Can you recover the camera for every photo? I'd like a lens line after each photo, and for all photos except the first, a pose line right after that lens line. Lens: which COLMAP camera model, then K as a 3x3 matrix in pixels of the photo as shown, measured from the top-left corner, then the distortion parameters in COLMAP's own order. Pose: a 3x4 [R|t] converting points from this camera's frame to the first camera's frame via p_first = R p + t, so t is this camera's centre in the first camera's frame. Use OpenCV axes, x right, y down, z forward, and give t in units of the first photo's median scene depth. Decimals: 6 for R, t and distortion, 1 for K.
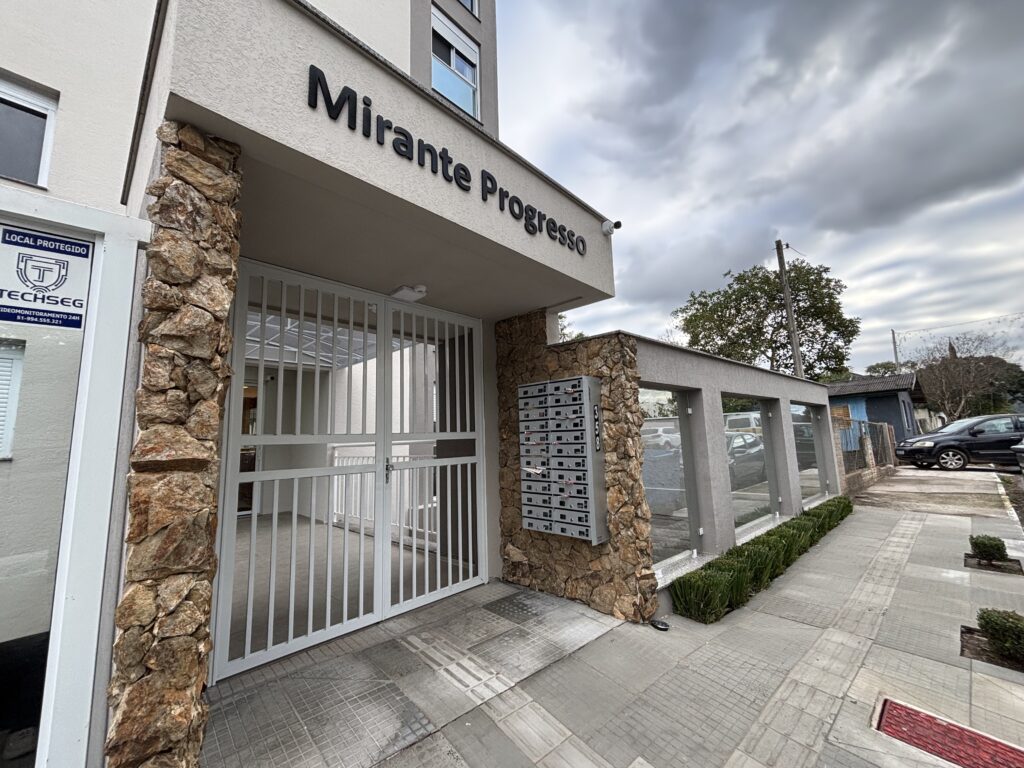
lens RADIAL K [[410.0, 0, 508.3], [0, 410.0, 380.0], [0, 0, 1]] dist [0.000558, -0.000175]
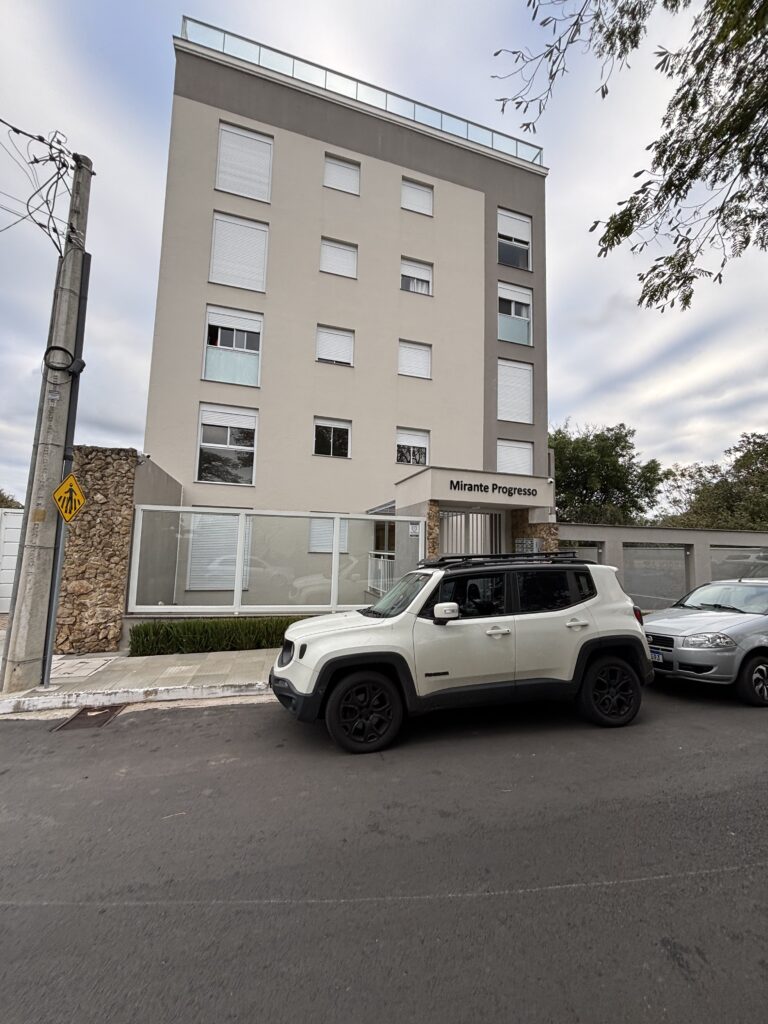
lens RADIAL K [[410.0, 0, 383.3], [0, 410.0, 511.5], [0, 0, 1]] dist [0.000558, -0.000175]
pose [[0.871298, 0.011692, -0.490616, 0.764463], [0.016413, 0.998463, 0.052944, -0.418927], [0.490481, -0.054183, 0.869766, -2.297660]]
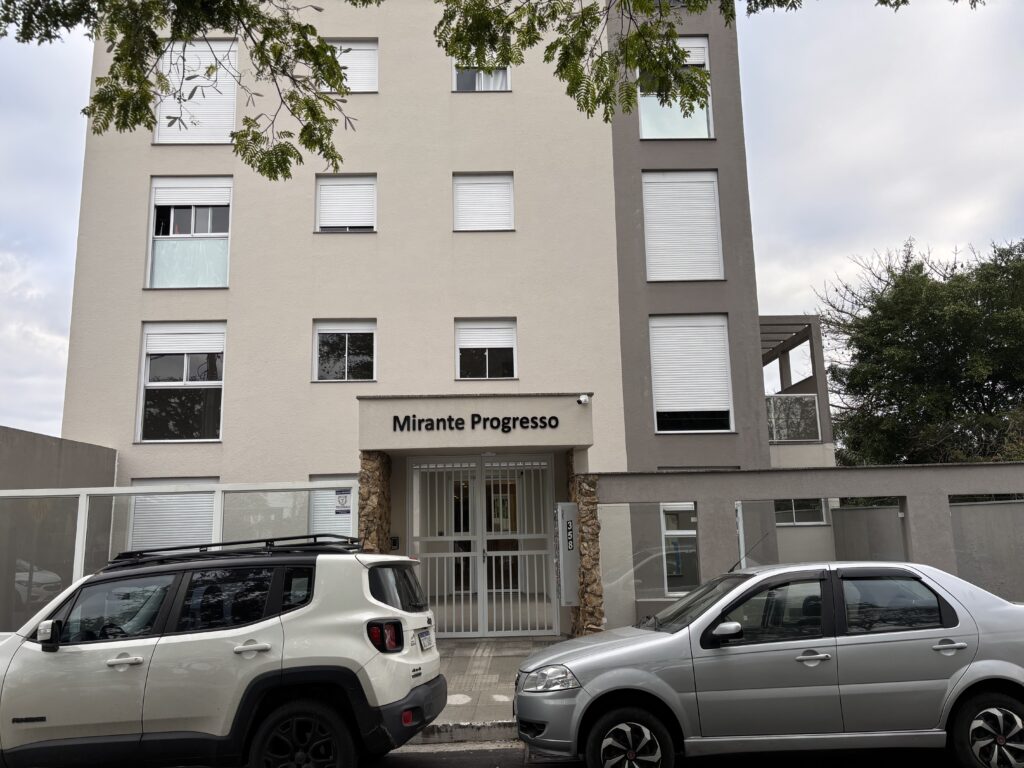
lens RADIAL K [[784.4, 0, 508.7], [0, 784.4, 357.2], [0, 0, 1]] dist [0.076261, -0.085739]
pose [[0.701675, -0.133039, -0.699966, 2.628237], [0.103630, 0.991022, -0.084476, -0.389645], [0.704921, -0.013263, 0.709162, -1.555309]]
